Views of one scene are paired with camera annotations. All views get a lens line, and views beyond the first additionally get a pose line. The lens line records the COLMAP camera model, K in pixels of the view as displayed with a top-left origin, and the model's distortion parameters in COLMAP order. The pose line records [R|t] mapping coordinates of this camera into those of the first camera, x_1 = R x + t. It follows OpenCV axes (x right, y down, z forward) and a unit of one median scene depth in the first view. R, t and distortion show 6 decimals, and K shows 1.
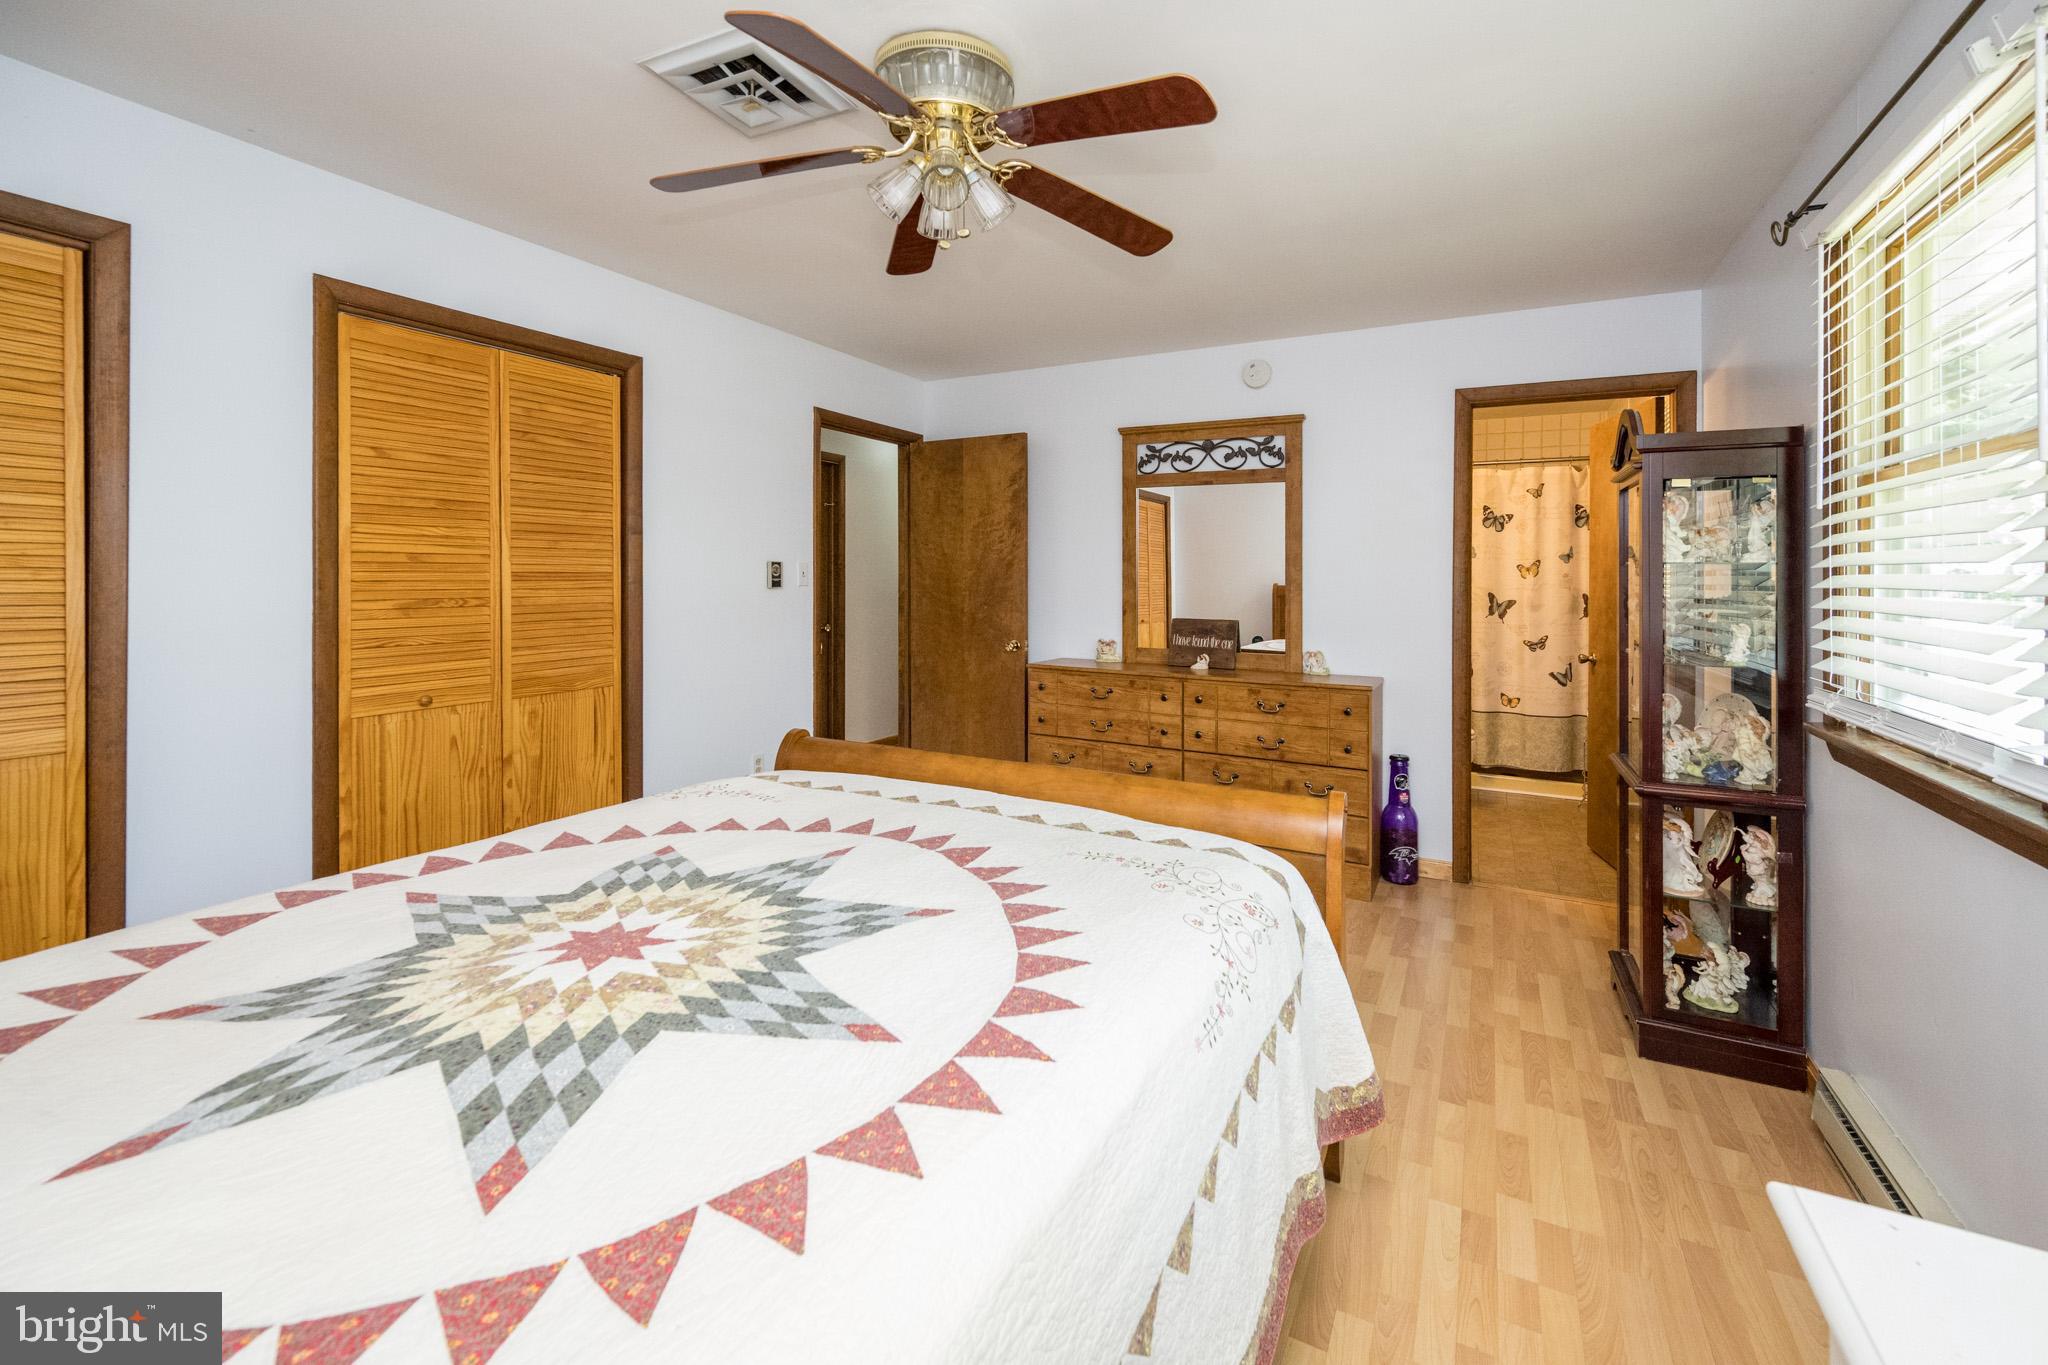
lens RADIAL K [[816.2, 0, 1067.7], [0, 816.2, 576.2], [0, 0, 1]] dist [-0.003427, 0.000089]
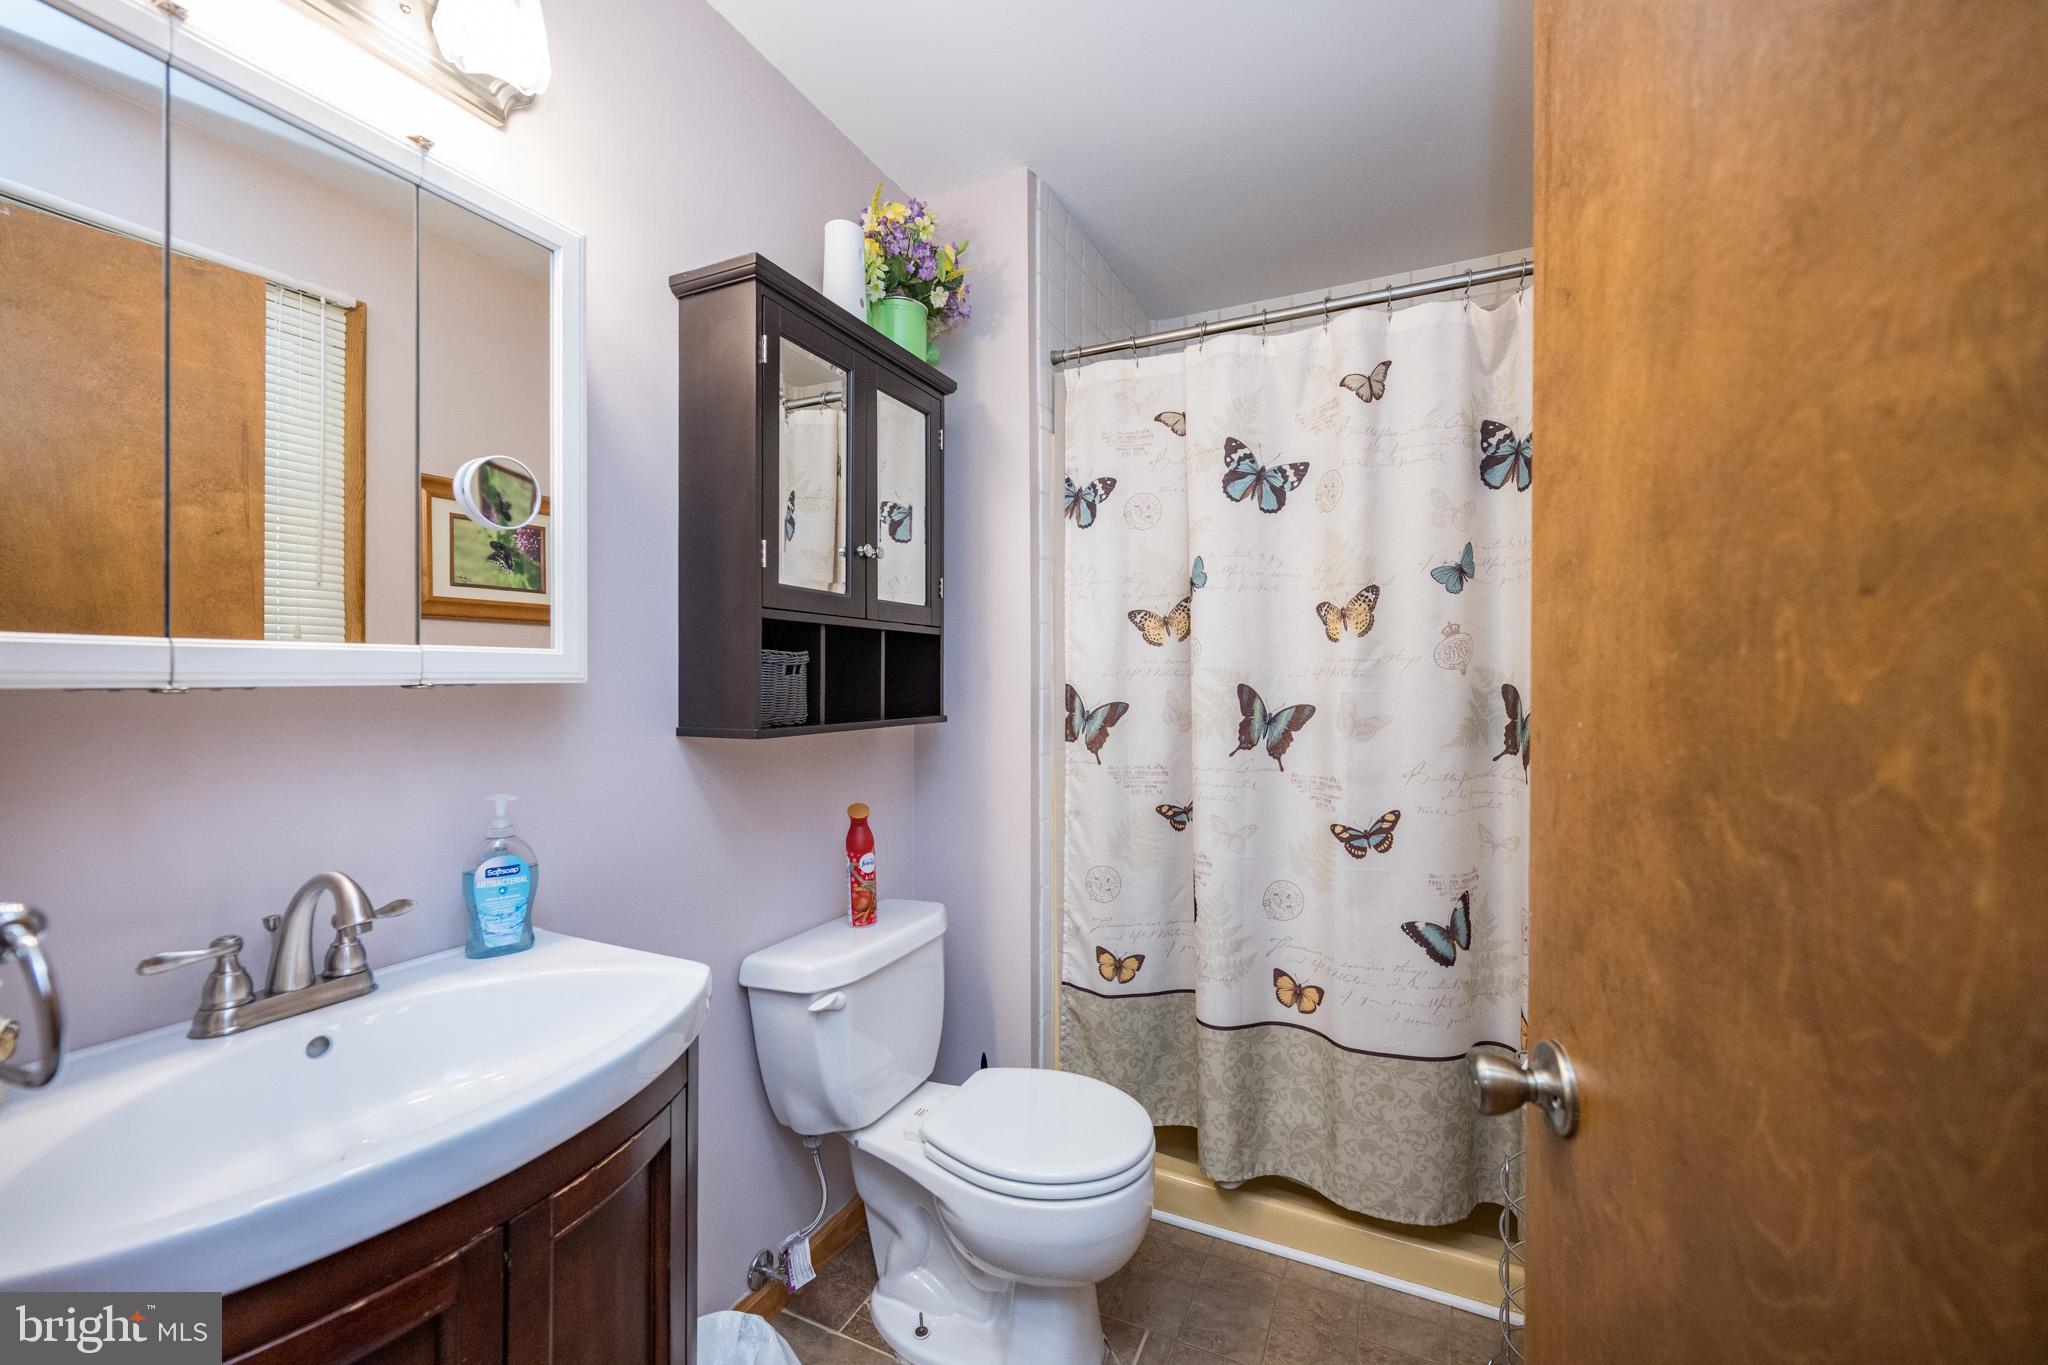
lens RADIAL K [[816.2, 0, 1022.7], [0, 816.2, 682.9], [0, 0, 1]] dist [-0.003427, 0.000089]
pose [[0.999511, -0.006492, 0.030577, 0.422436], [0.006174, 0.999926, 0.010486, 0.015763], [-0.030643, -0.010292, 0.999477, 0.667826]]
